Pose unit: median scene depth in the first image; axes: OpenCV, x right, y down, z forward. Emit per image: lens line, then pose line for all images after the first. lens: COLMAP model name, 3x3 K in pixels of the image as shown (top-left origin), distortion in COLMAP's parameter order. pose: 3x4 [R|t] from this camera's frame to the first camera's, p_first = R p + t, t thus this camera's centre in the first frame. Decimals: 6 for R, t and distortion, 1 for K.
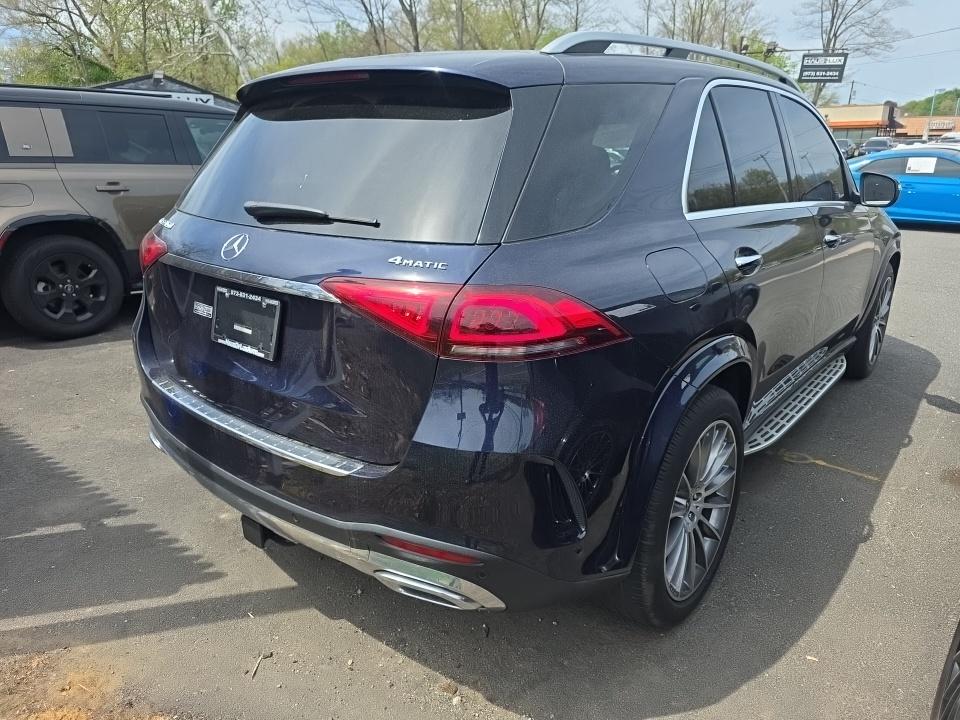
lens RADIAL K [[652.1, 0, 482.6], [0, 652.1, 358.0], [0, 0, 1]] dist [0.024083, -0.017680]
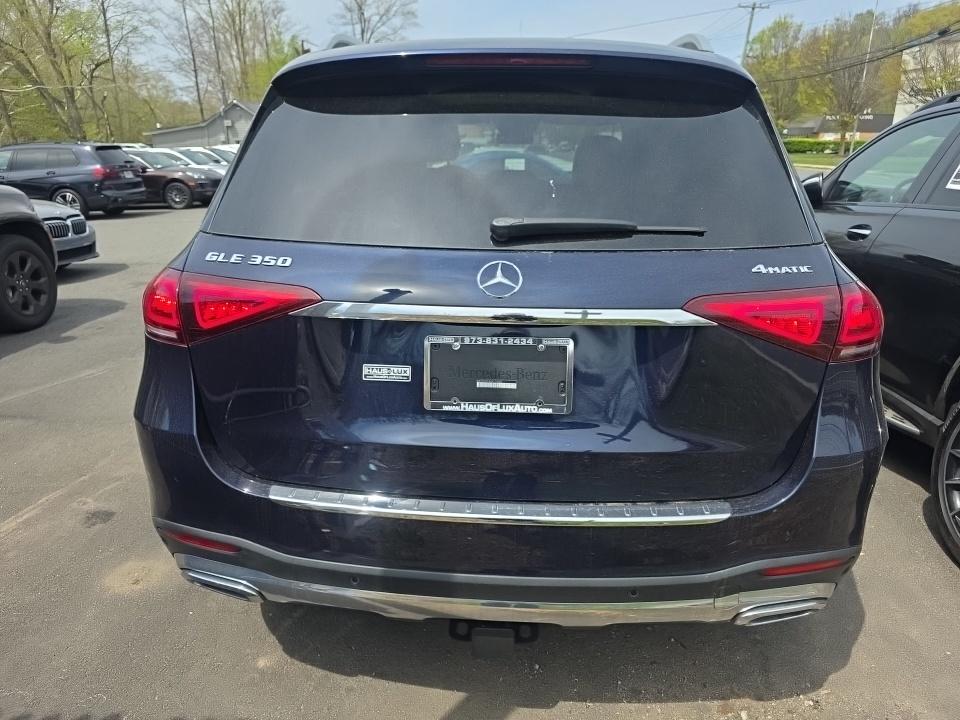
lens RADIAL K [[652.1, 0, 481.7], [0, 652.1, 355.9], [0, 0, 1]] dist [0.024083, -0.017680]
pose [[0.812300, -0.176503, 0.555892, -0.747571], [0.178335, 0.982626, 0.051404, -0.112304], [-0.555307, 0.057380, 0.829664, 0.352891]]
